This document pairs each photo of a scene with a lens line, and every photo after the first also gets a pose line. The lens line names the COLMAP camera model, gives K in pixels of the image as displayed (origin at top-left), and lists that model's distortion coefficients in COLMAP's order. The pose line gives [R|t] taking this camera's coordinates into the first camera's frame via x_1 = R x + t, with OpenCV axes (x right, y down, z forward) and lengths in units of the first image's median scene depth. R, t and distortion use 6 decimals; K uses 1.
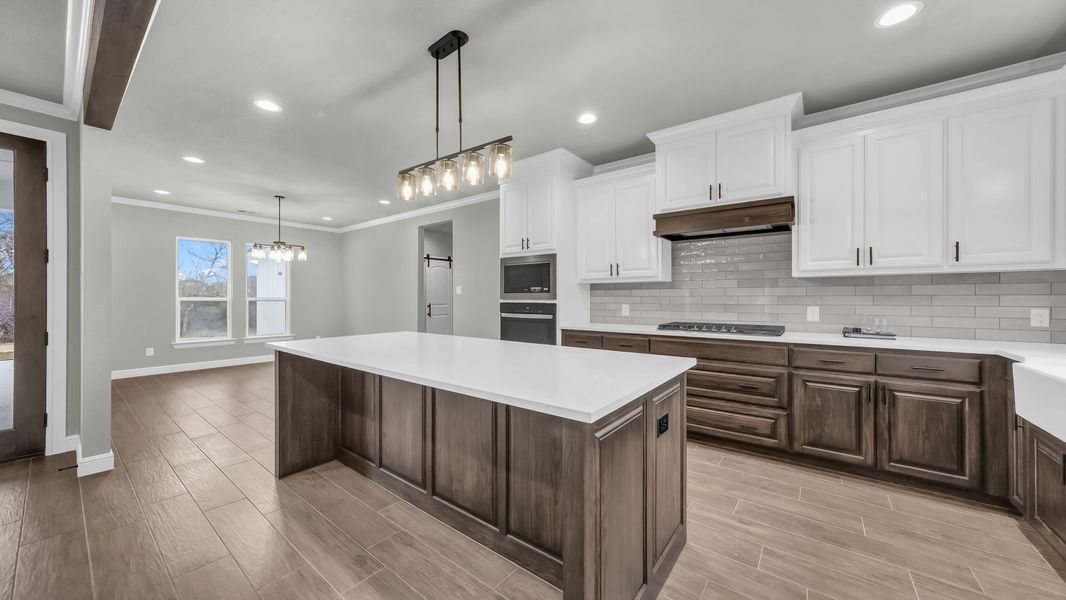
lens RADIAL K [[355.2, 0, 528.6], [0, 355.2, 299.0], [0, 0, 1]] dist [0.001882, 0.000267]
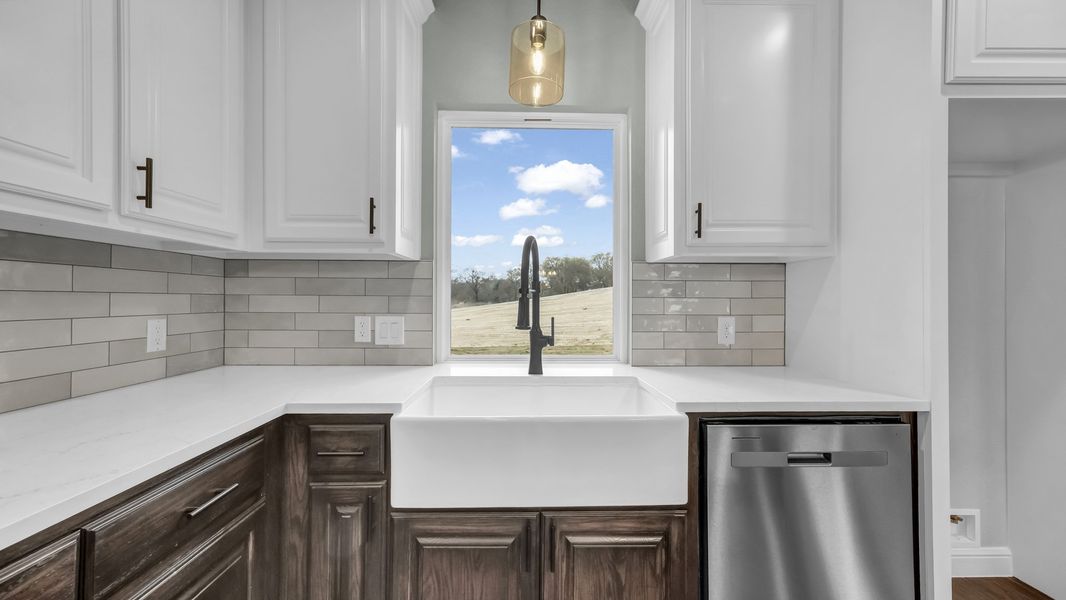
lens RADIAL K [[398.0, 0, 537.7], [0, 398.0, 297.3], [0, 0, 1]] dist [0.001771, 0.000173]
pose [[-0.624040, 0.000026, 0.781393, 0.354405], [-0.003822, 0.999988, -0.003086, -0.004474], [-0.781383, -0.004912, -0.624032, 0.581176]]
